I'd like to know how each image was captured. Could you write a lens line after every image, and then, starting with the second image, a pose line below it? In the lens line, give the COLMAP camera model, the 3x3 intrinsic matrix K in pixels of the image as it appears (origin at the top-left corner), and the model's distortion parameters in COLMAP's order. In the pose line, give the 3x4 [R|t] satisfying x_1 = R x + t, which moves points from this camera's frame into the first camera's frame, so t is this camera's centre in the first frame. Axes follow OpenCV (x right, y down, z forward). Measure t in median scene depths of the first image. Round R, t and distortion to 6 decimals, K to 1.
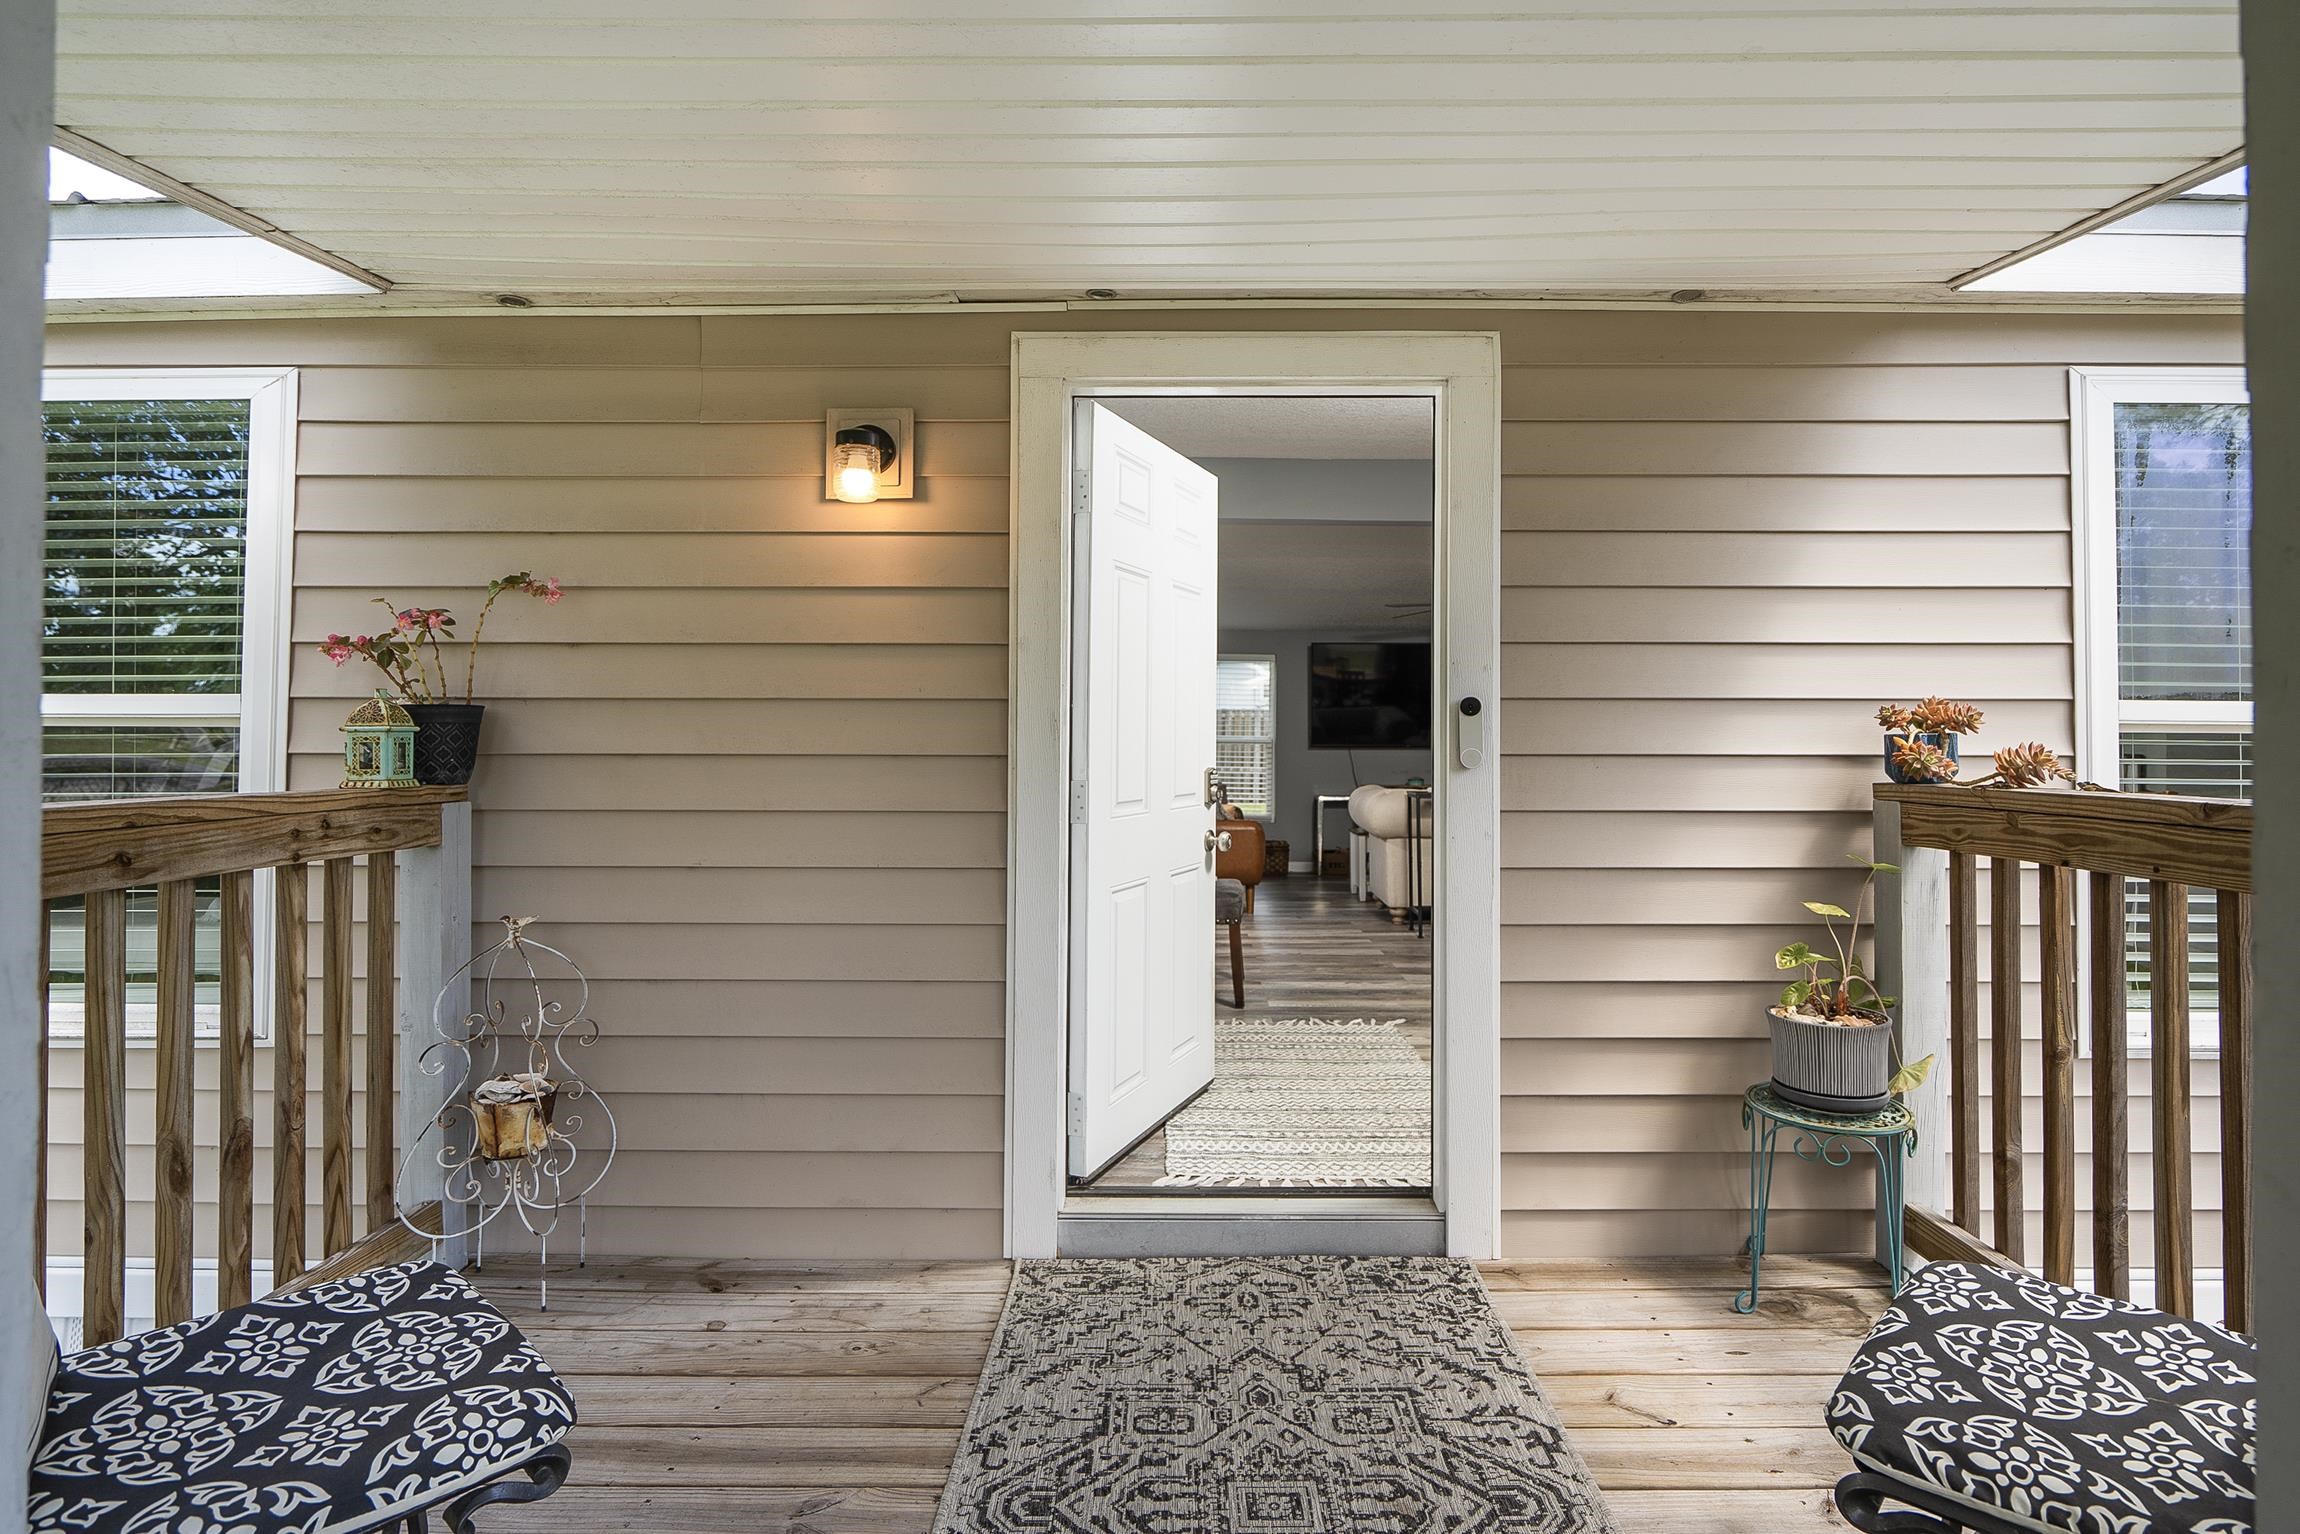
lens RADIAL K [[1036.5, 0, 1149.4], [0, 1036.5, 717.0], [0, 0, 1]] dist [-0.002213, 0.000151]
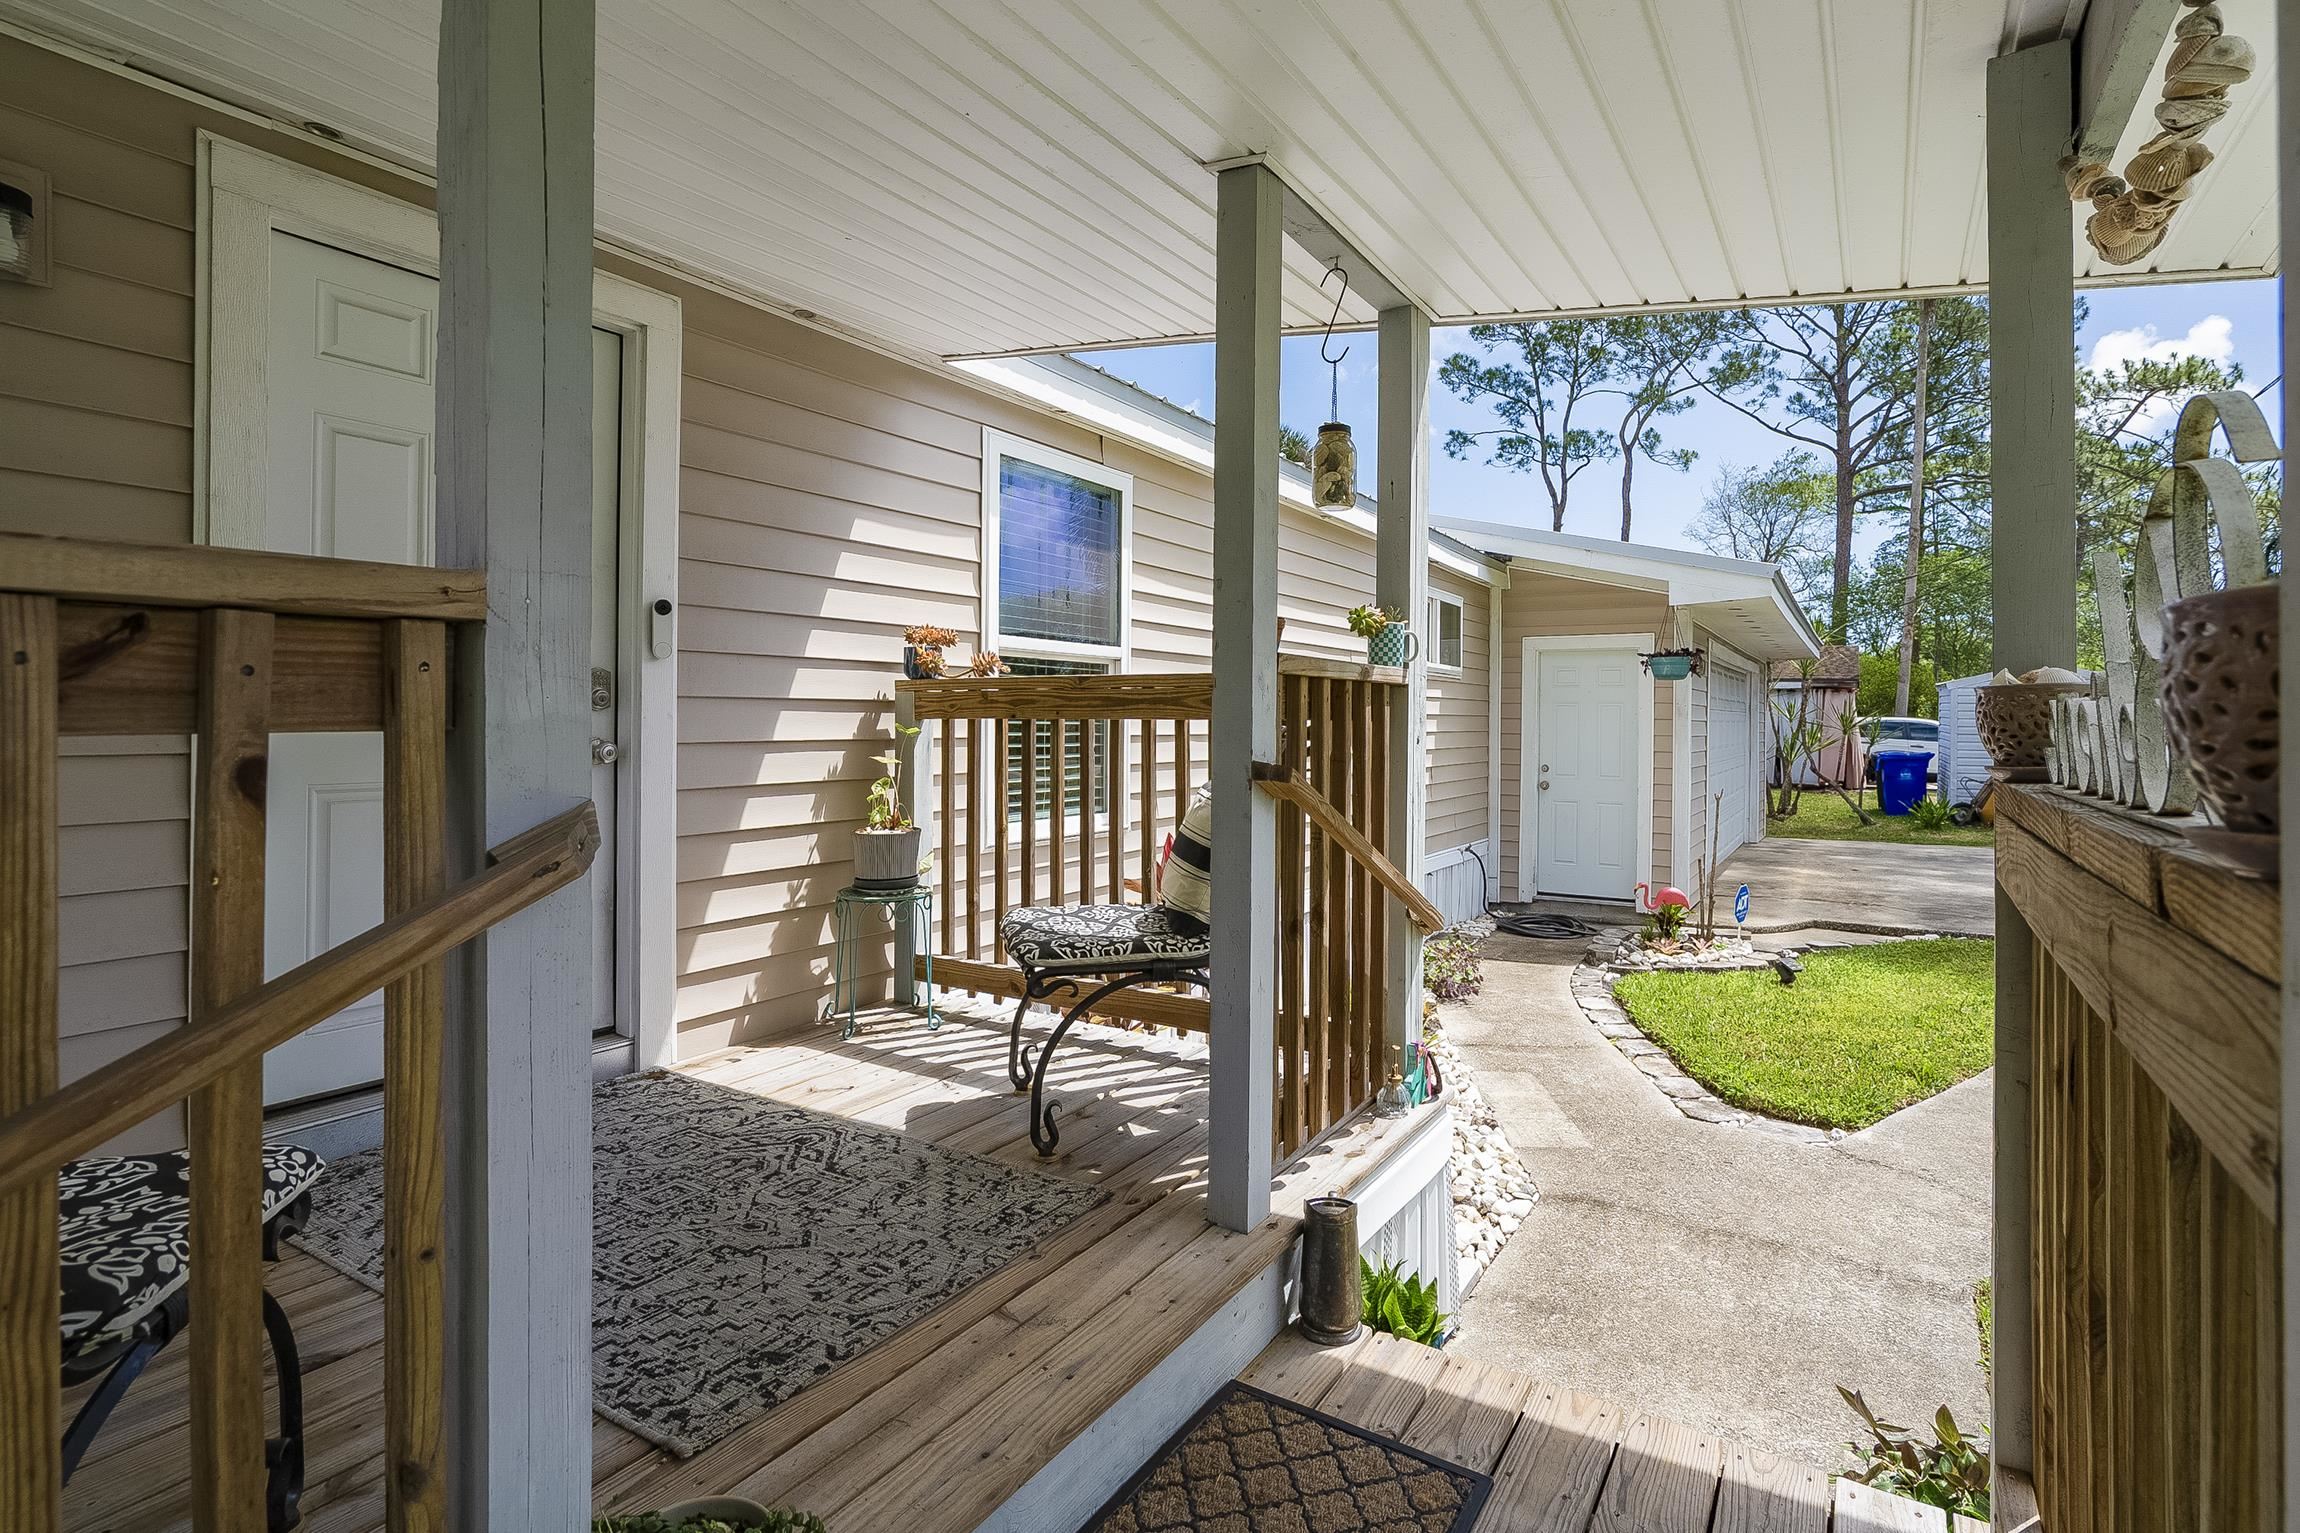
lens RADIAL K [[1191.6, 0, 1145.6], [0, 1191.6, 721.2], [0, 0, 1]] dist [-0.021283, 0.000152]
pose [[0.513384, -0.001003, 0.858158, -0.596011], [-0.018755, 0.999747, 0.012389, 0.097151], [-0.857954, -0.022455, 0.513235, -0.187512]]
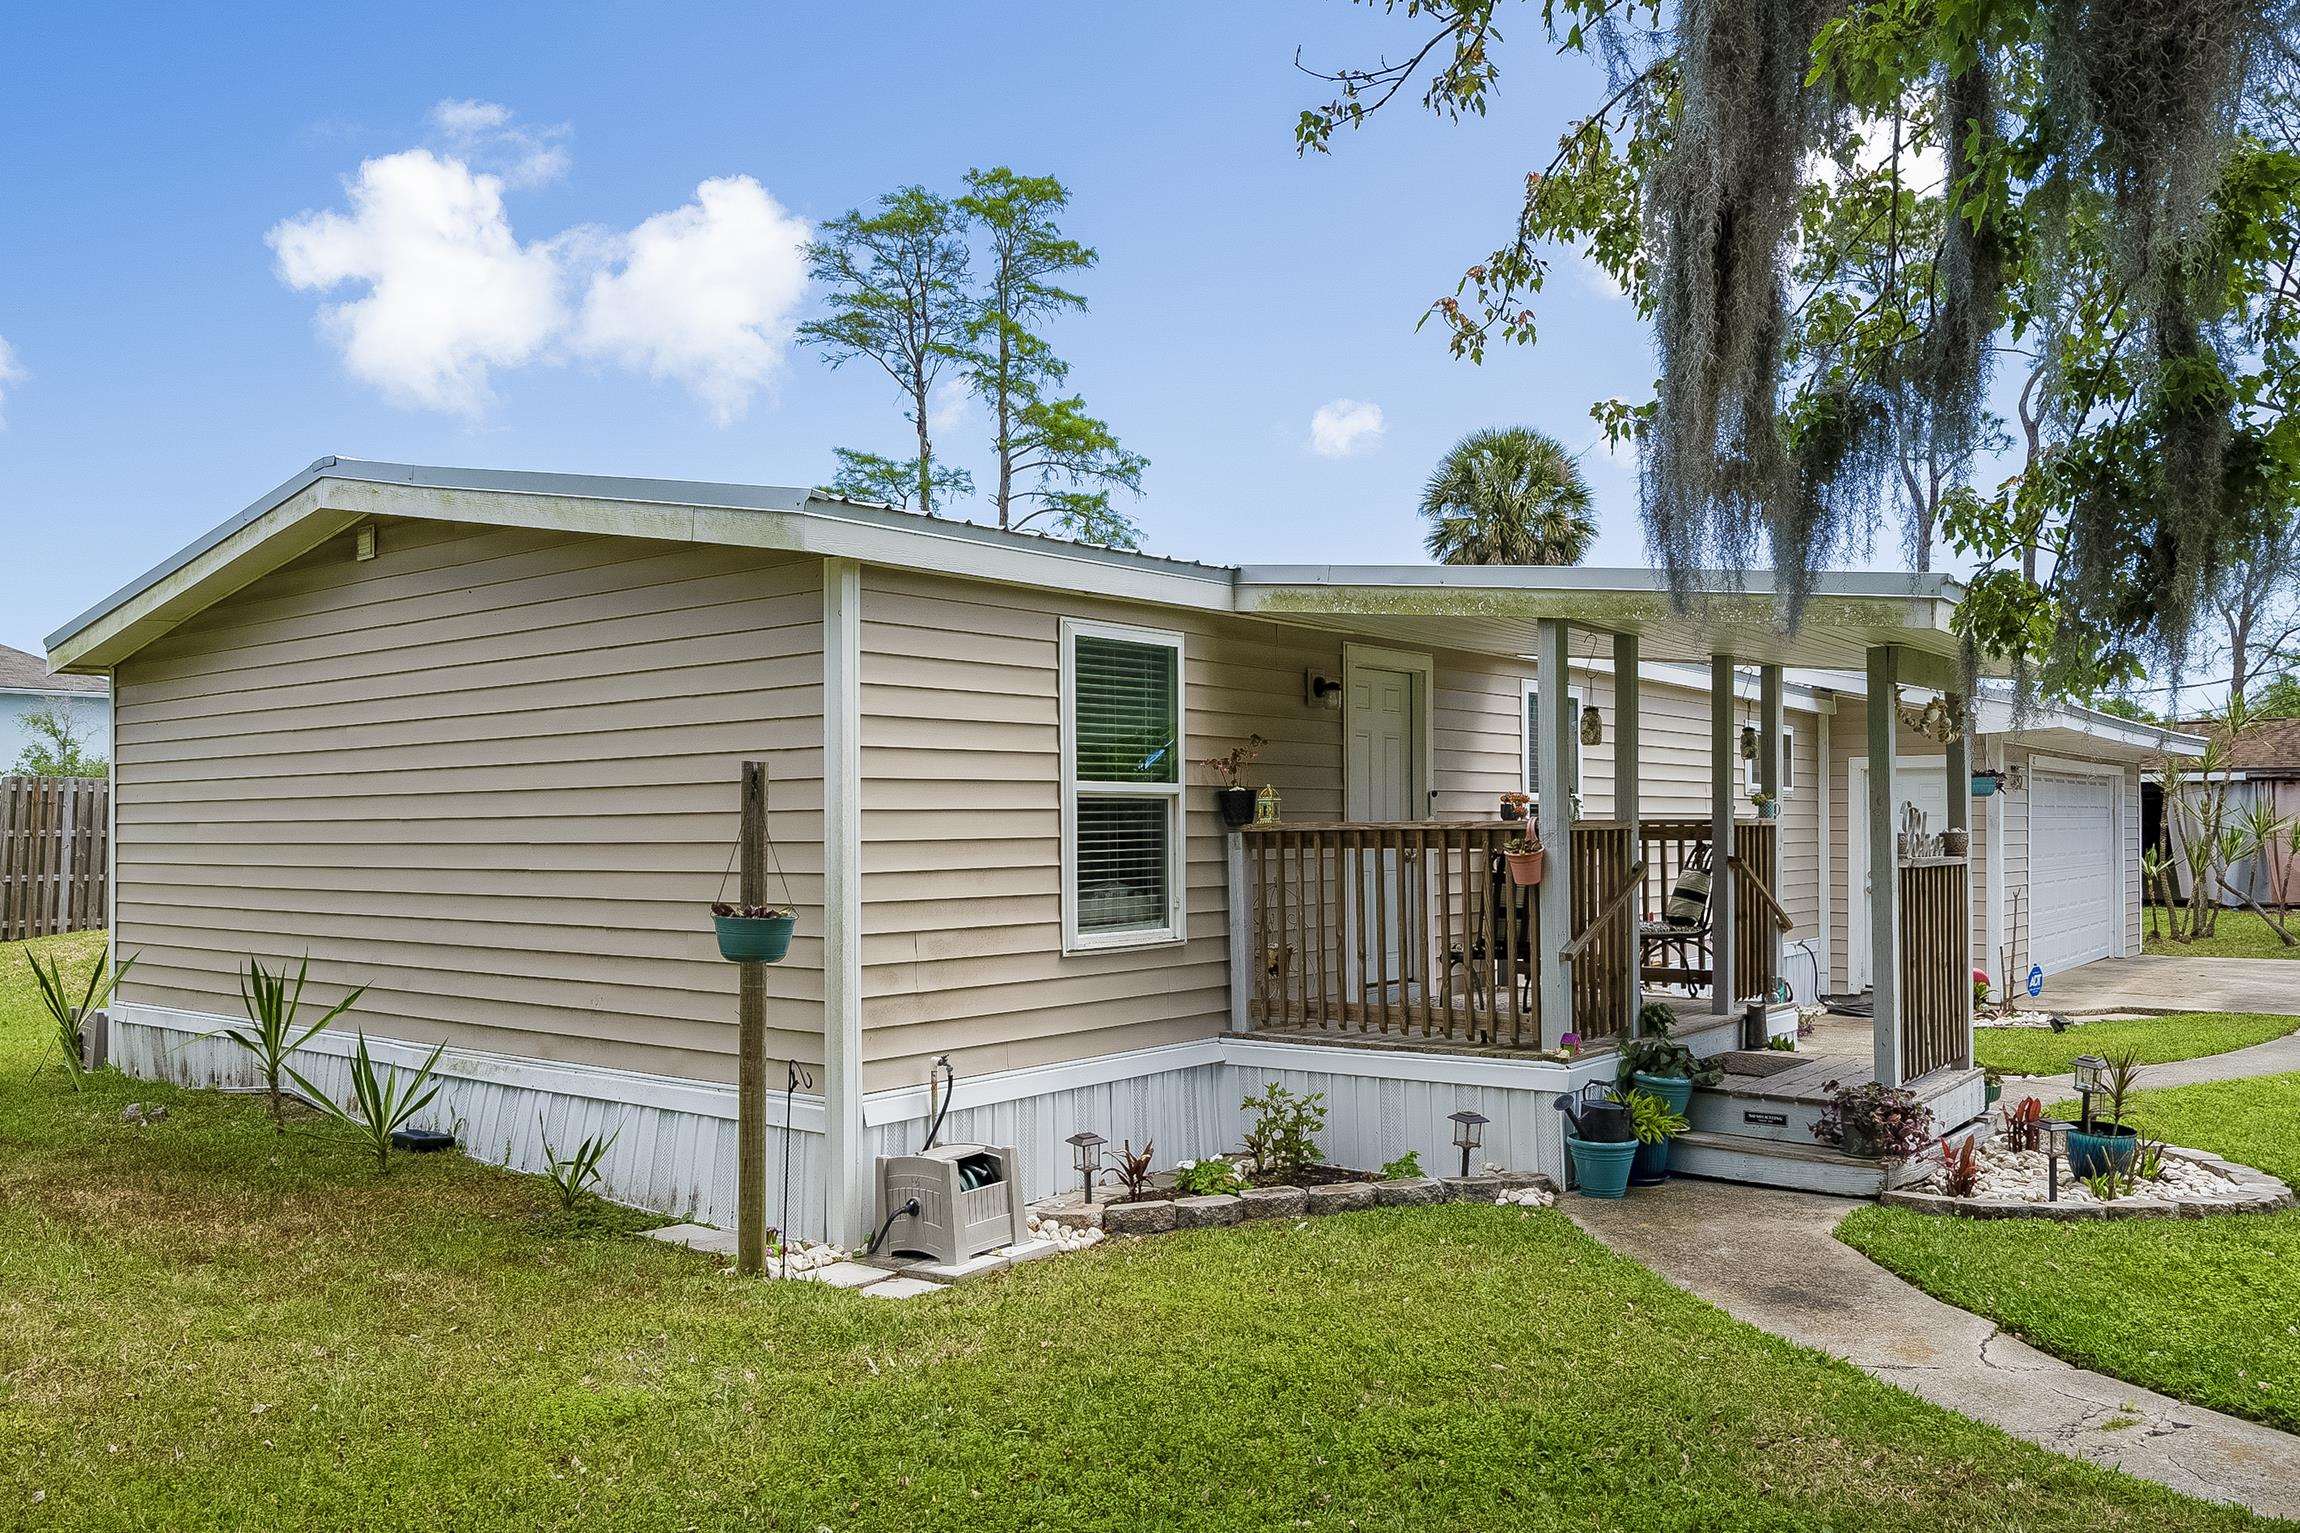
lens RADIAL K [[1746.0, 0, 1092.0], [0, 1746.0, 821.0], [0, 0, 1]] dist [-0.000118, -0.009924]
pose [[0.610887, -0.003074, 0.791712, -3.983349], [-0.004931, 0.999958, 0.007687, 0.030927], [-0.791702, -0.008600, 0.610847, -1.123153]]
